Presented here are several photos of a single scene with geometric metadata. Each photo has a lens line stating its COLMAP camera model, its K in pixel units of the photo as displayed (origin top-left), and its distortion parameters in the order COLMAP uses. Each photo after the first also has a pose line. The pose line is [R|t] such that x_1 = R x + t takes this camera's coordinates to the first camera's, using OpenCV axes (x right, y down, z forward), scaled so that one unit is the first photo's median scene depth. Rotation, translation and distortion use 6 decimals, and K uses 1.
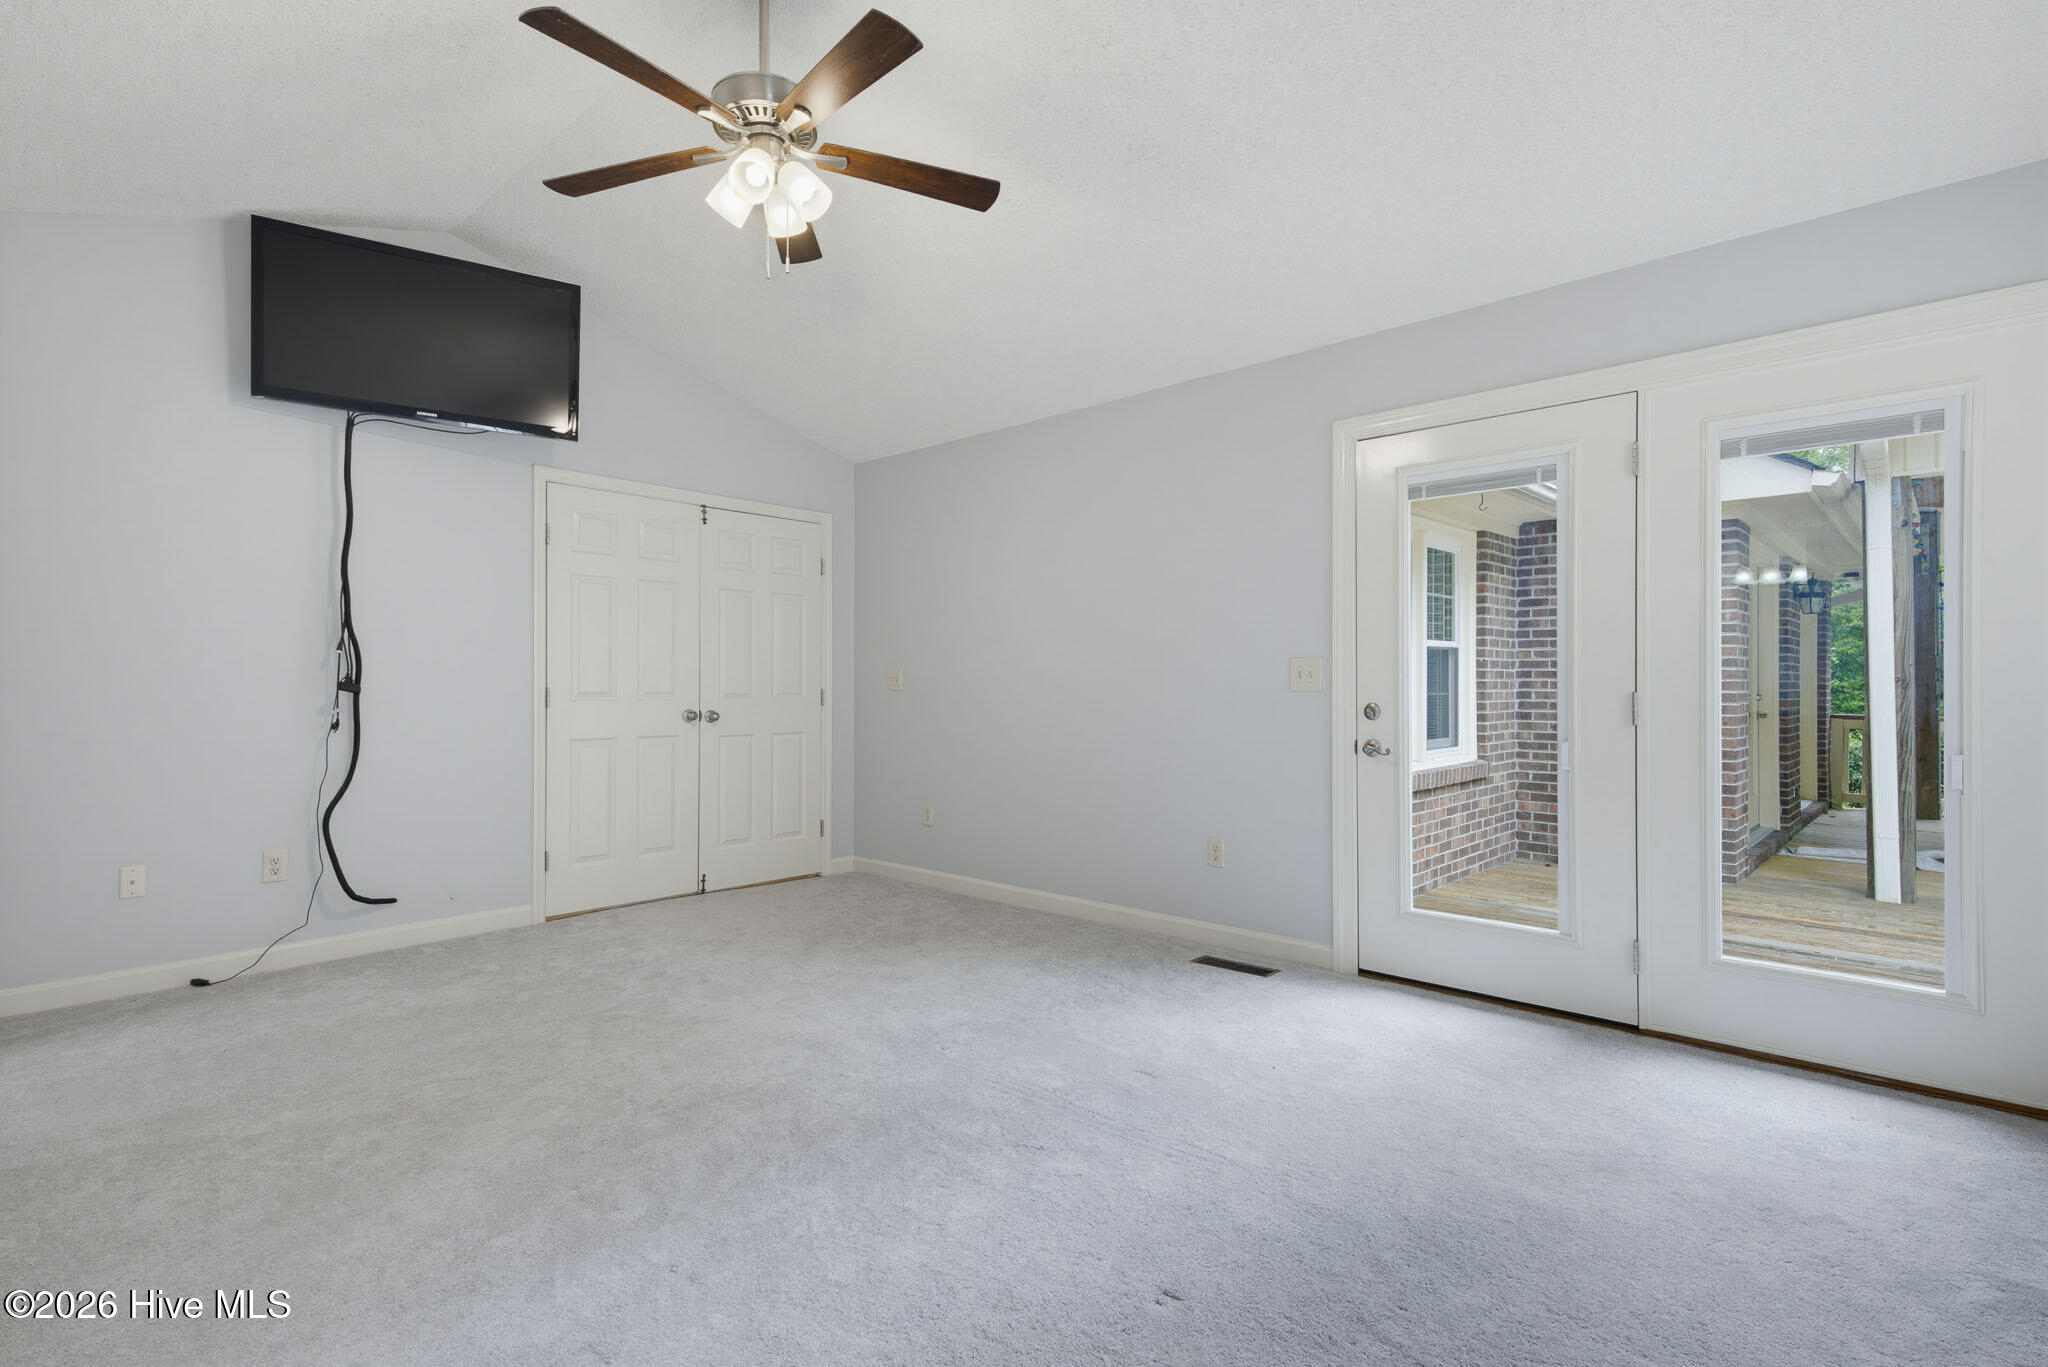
lens RADIAL K [[1013.2, 0, 1024.0], [0, 1013.2, 683.5], [0, 0, 1]] dist [0.033804, -0.000192]
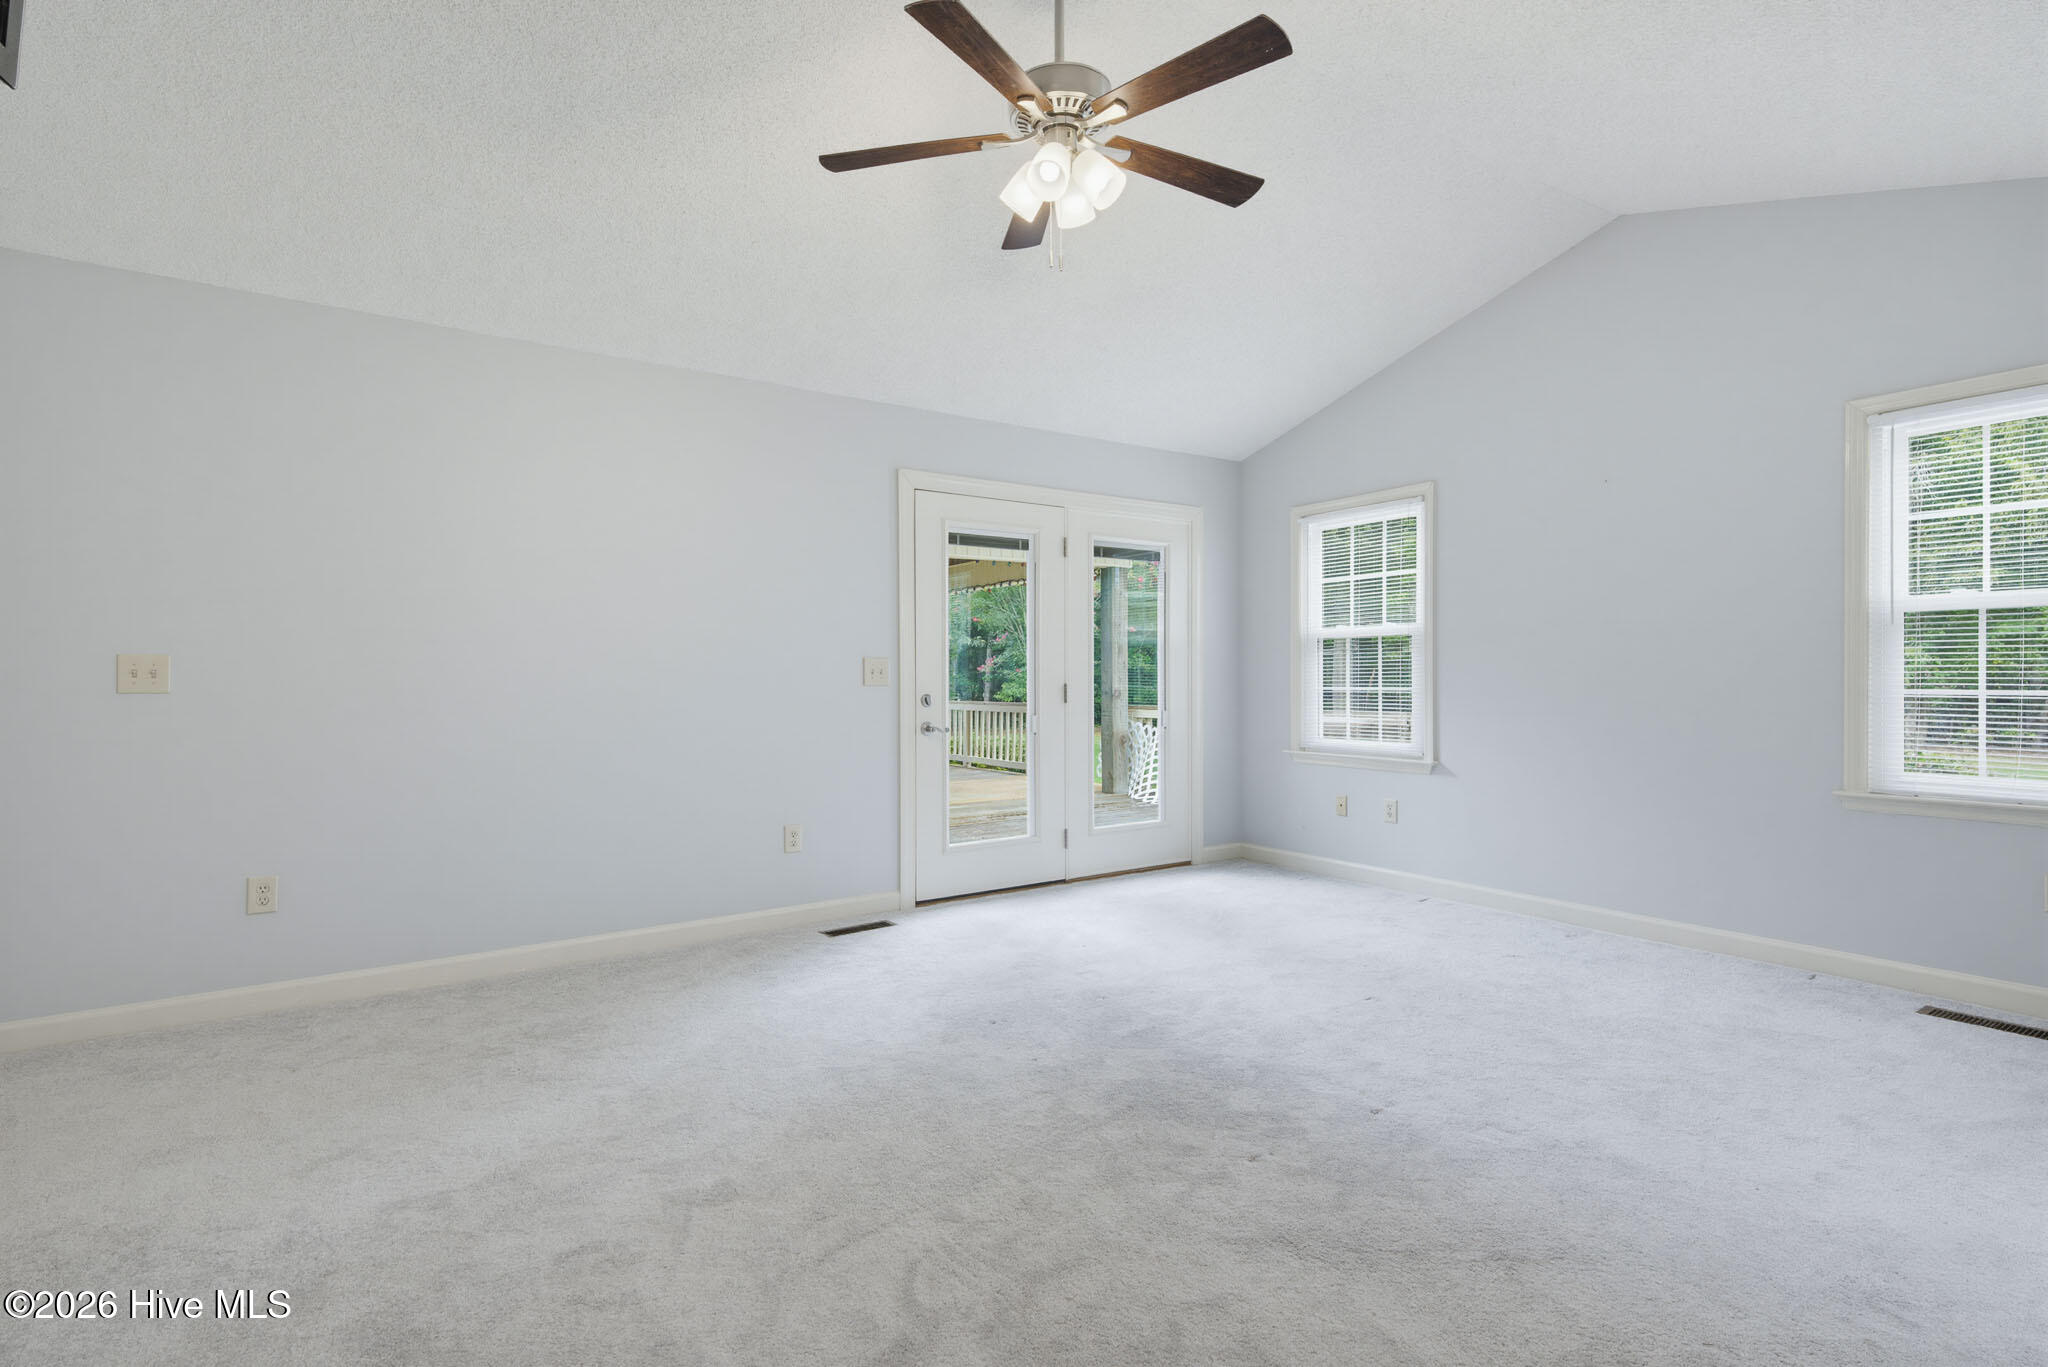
lens RADIAL K [[1031.6, 0, 1033.8], [0, 1031.6, 696.5], [0, 0, 1]] dist [0.033089, -0.000966]
pose [[0.185212, -0.014270, 0.982595, -1.095519], [0.009816, 0.999872, 0.012671, 0.007766], [-0.982650, 0.007298, 0.185328, 0.730646]]
